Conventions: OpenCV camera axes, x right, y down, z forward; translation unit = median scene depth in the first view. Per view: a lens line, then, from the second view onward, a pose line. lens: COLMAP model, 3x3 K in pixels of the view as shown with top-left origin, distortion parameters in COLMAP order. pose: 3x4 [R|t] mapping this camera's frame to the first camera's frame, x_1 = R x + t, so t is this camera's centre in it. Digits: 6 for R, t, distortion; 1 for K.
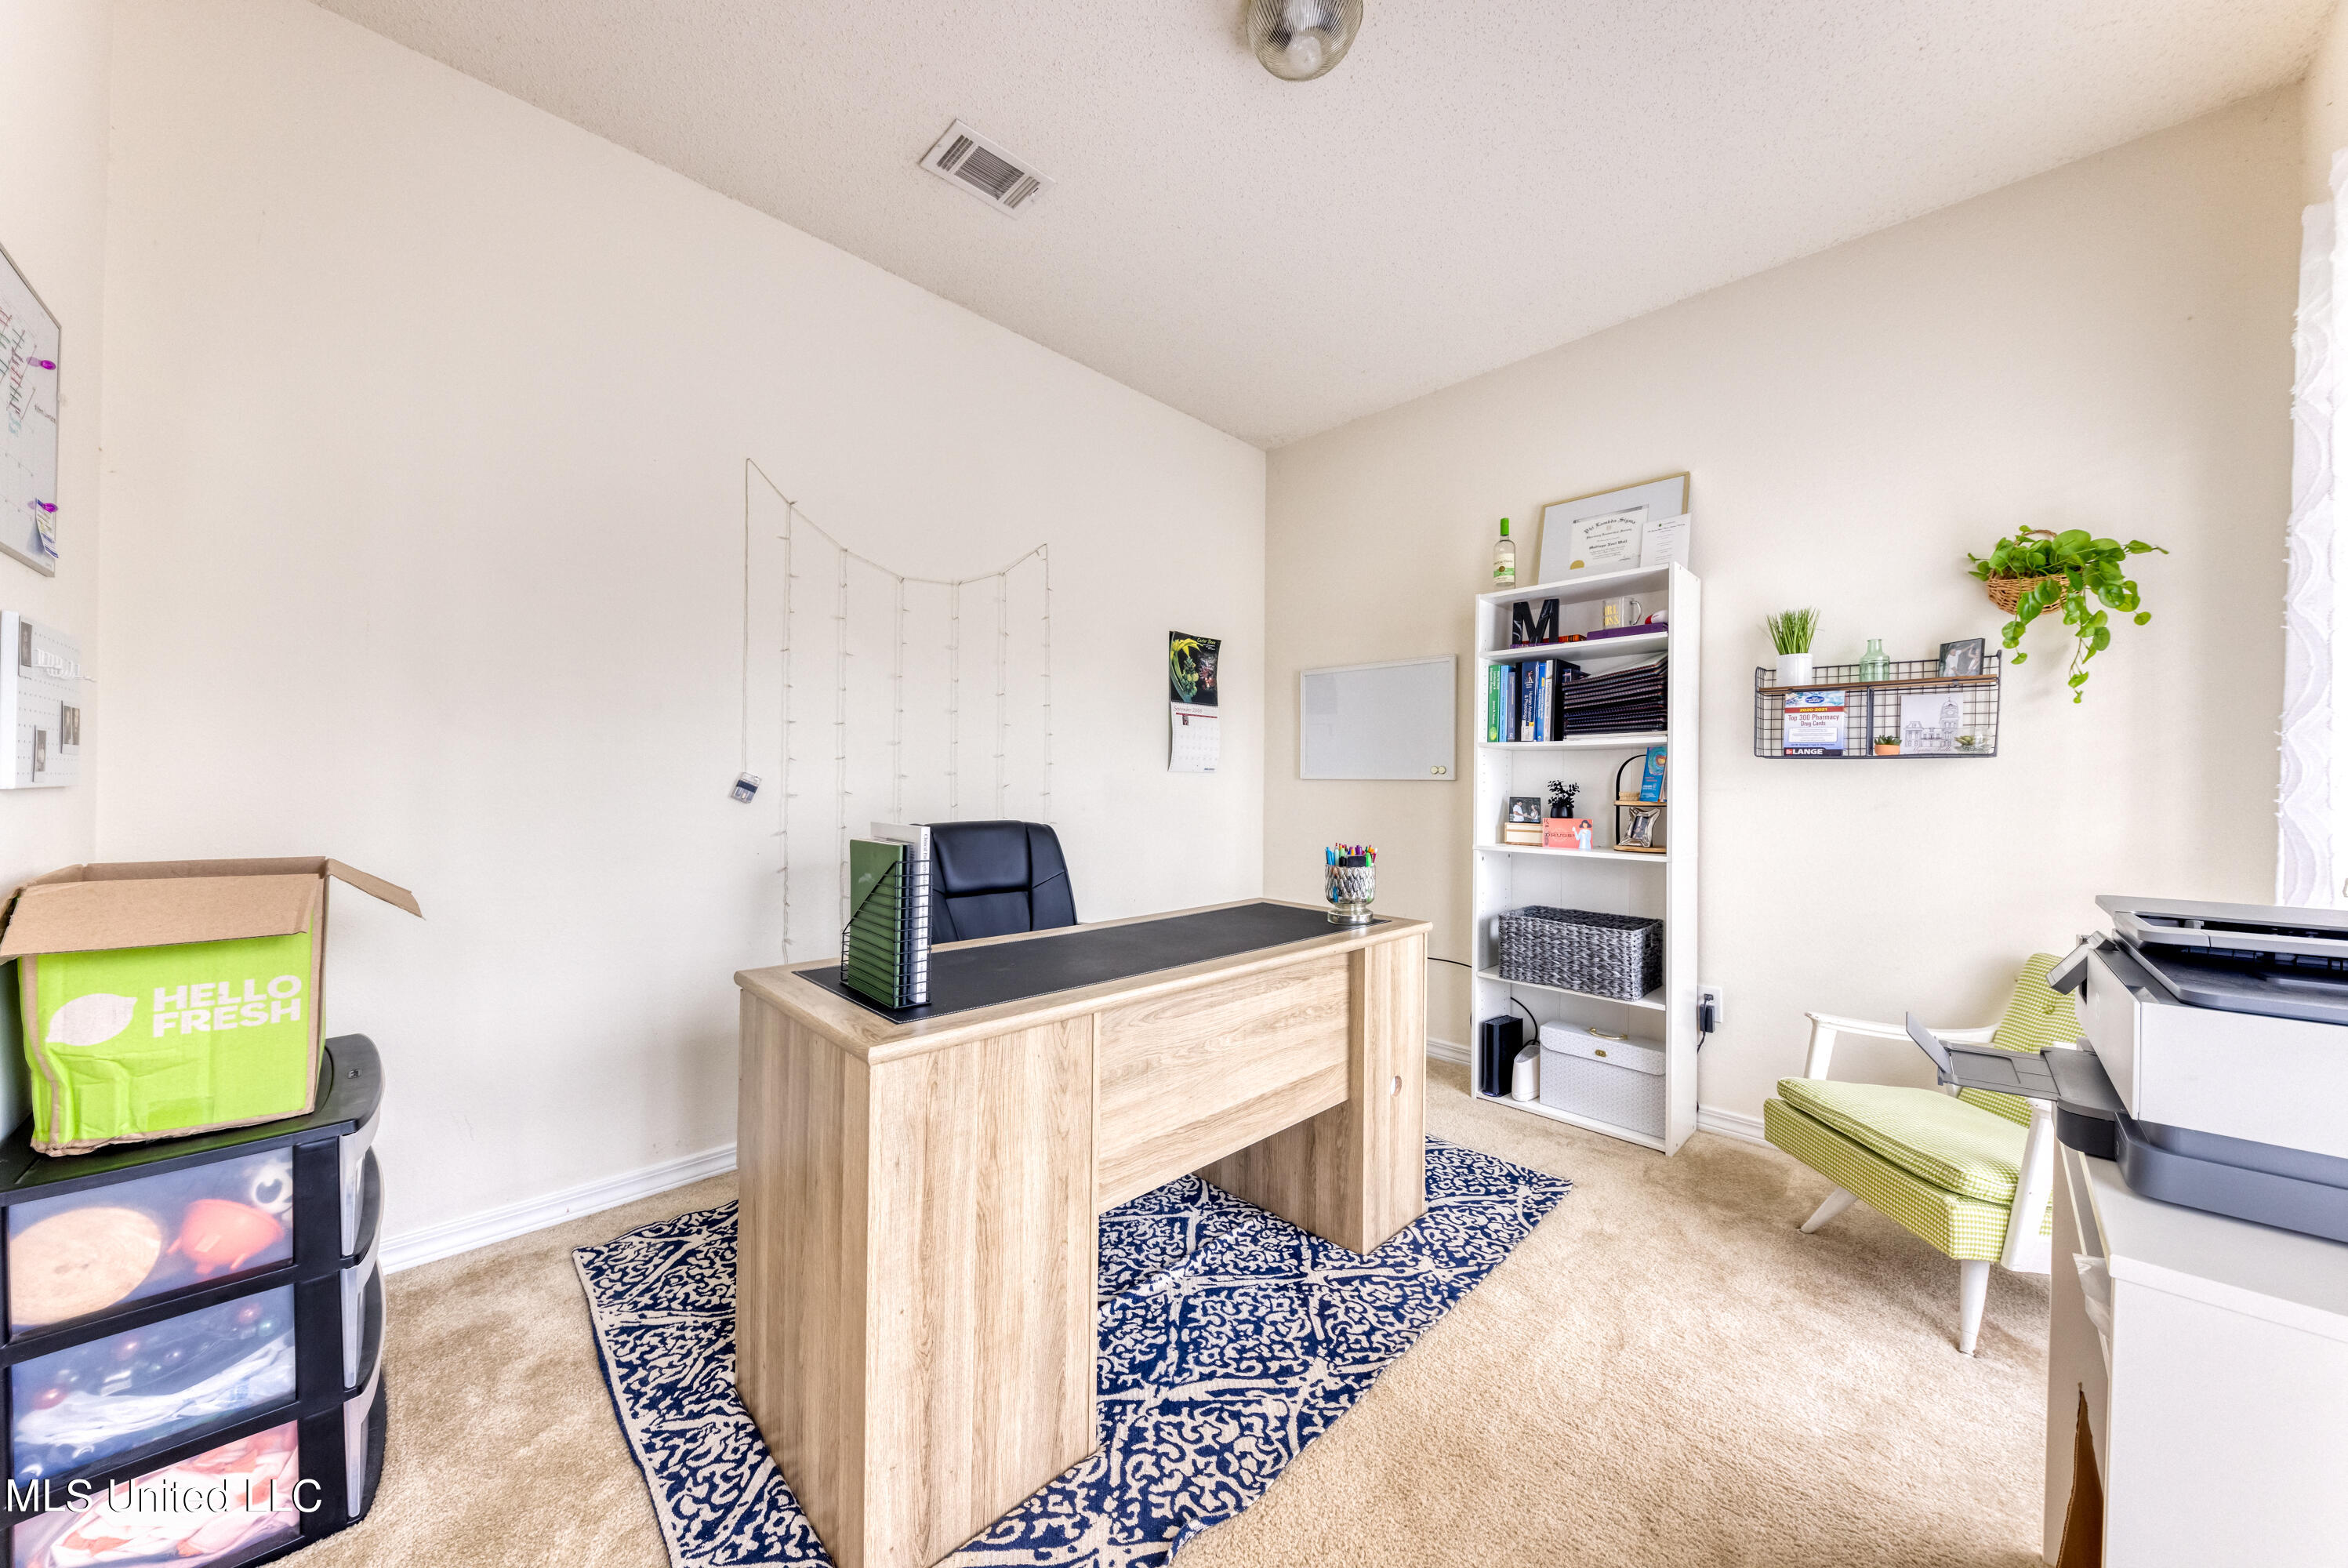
lens RADIAL K [[810.9, 0, 1173.9], [0, 810.9, 775.0], [0, 0, 1]] dist [0.014465, -0.007409]
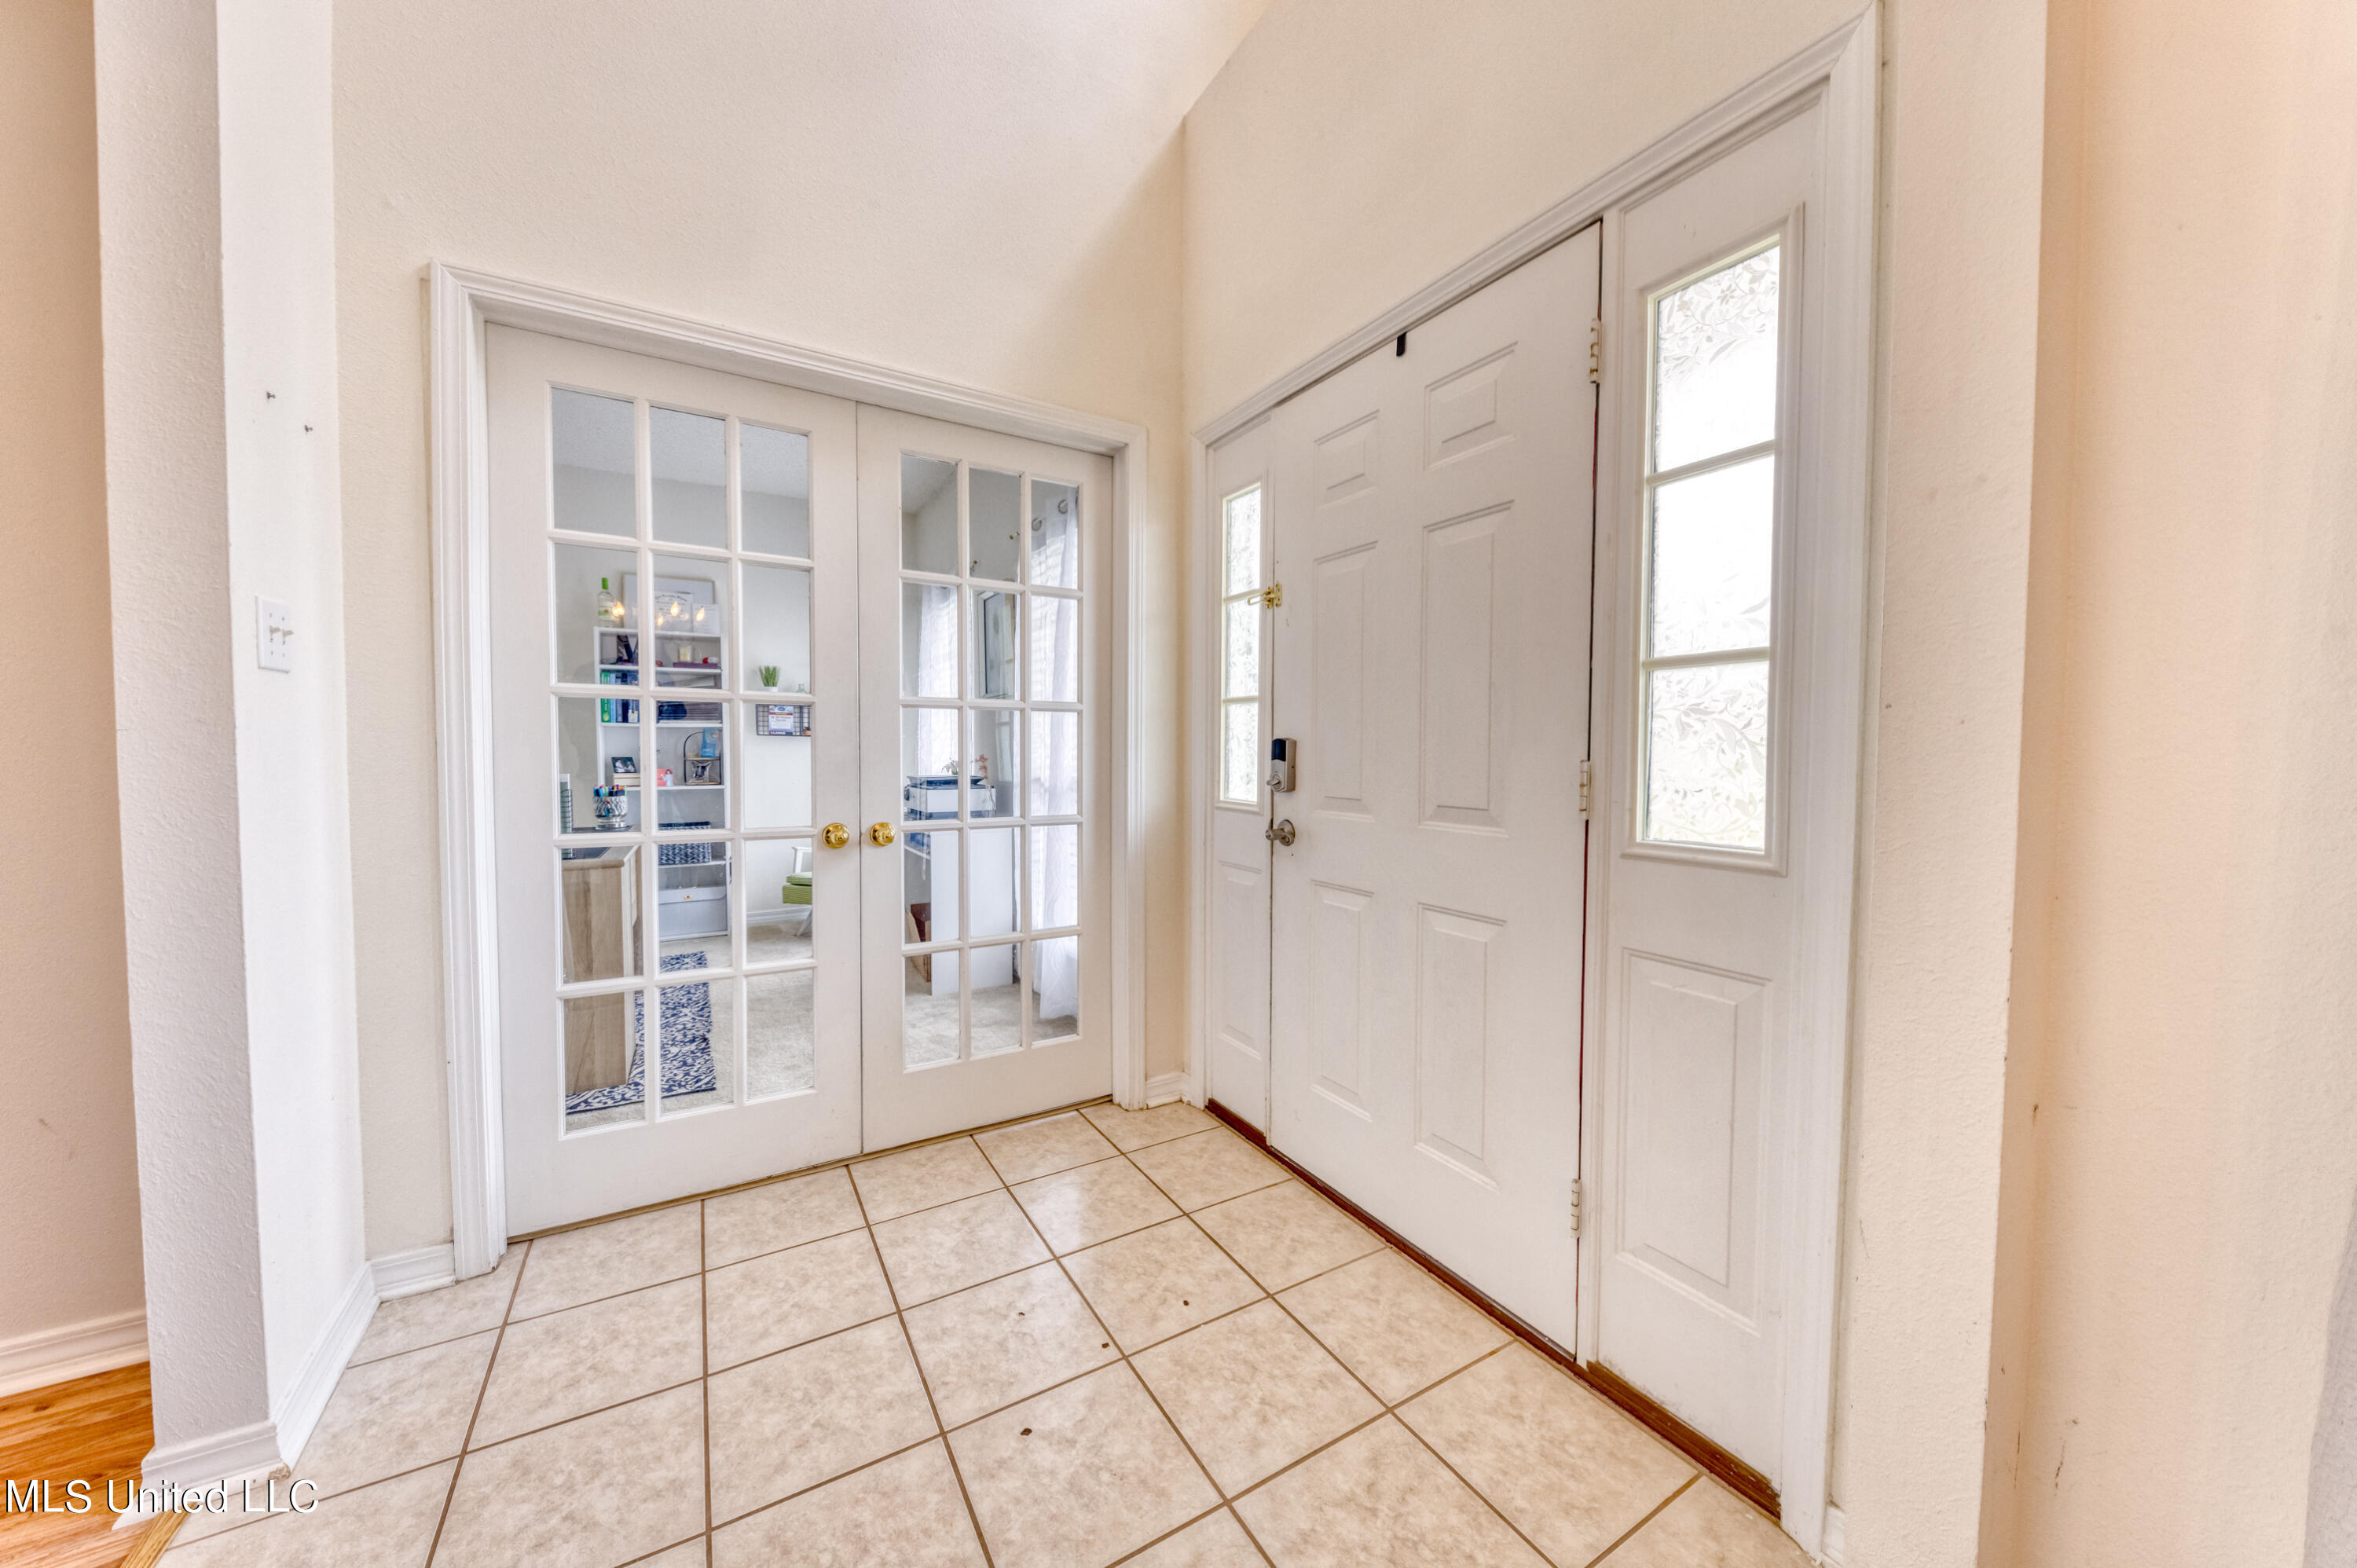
lens RADIAL K [[814.0, 0, 1178.4], [0, 814.0, 774.9], [0, 0, 1]] dist [0.014465, -0.007409]
pose [[0.243257, -0.039111, 0.969173, -1.036748], [-0.007105, 0.999088, 0.042102, -0.015706], [-0.969936, -0.017128, 0.242758, -0.538746]]
